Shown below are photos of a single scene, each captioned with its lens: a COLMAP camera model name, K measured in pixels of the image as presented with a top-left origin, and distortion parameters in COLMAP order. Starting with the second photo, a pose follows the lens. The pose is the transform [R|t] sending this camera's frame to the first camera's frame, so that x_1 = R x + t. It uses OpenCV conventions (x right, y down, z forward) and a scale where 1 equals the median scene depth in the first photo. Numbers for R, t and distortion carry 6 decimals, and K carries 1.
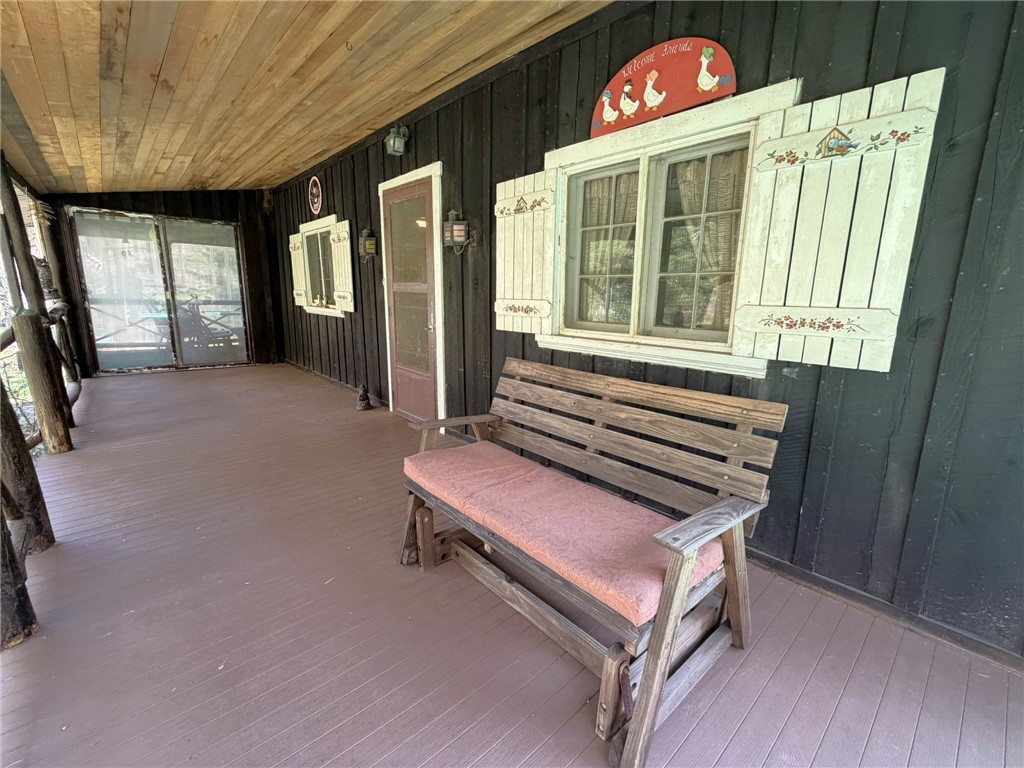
lens RADIAL K [[443.3, 0, 515.8], [0, 443.3, 381.8], [0, 0, 1]] dist [-0.005026, -0.000344]
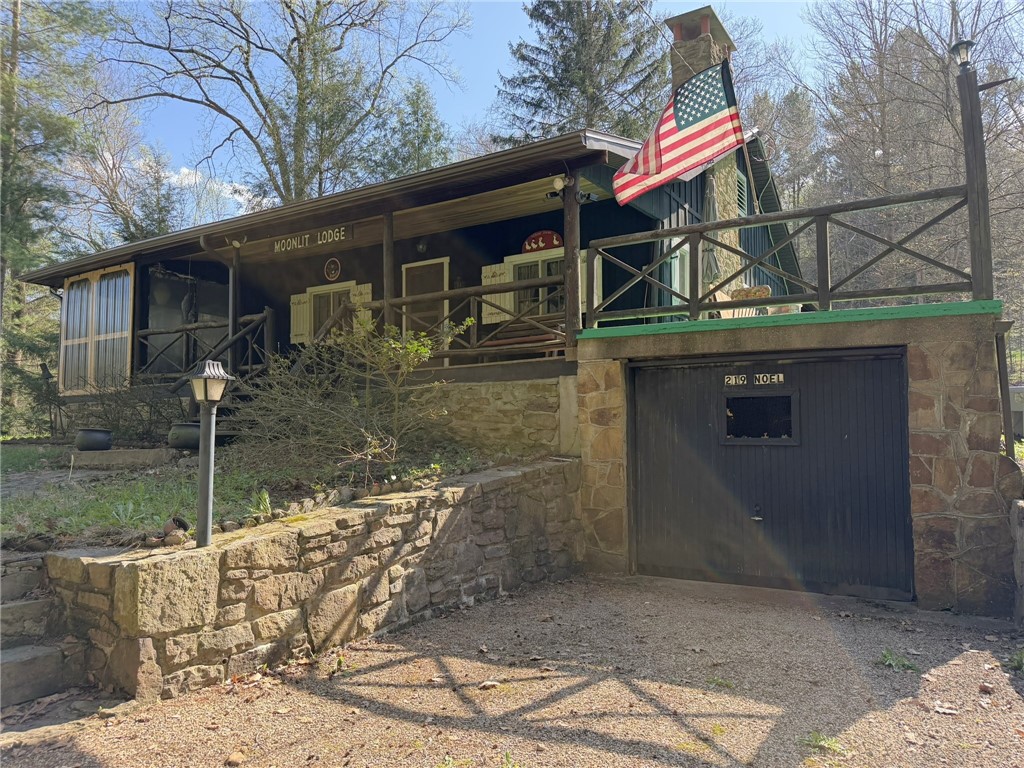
lens RADIAL K [[716.7, 0, 512.3], [0, 716.7, 384.7], [0, 0, 1]] dist [0.002514, 0.000107]
pose [[0.962218, -0.002319, 0.272270, -1.258823], [0.075417, 0.963109, -0.258328, 1.609127], [-0.261626, 0.269102, 0.926896, -3.358464]]
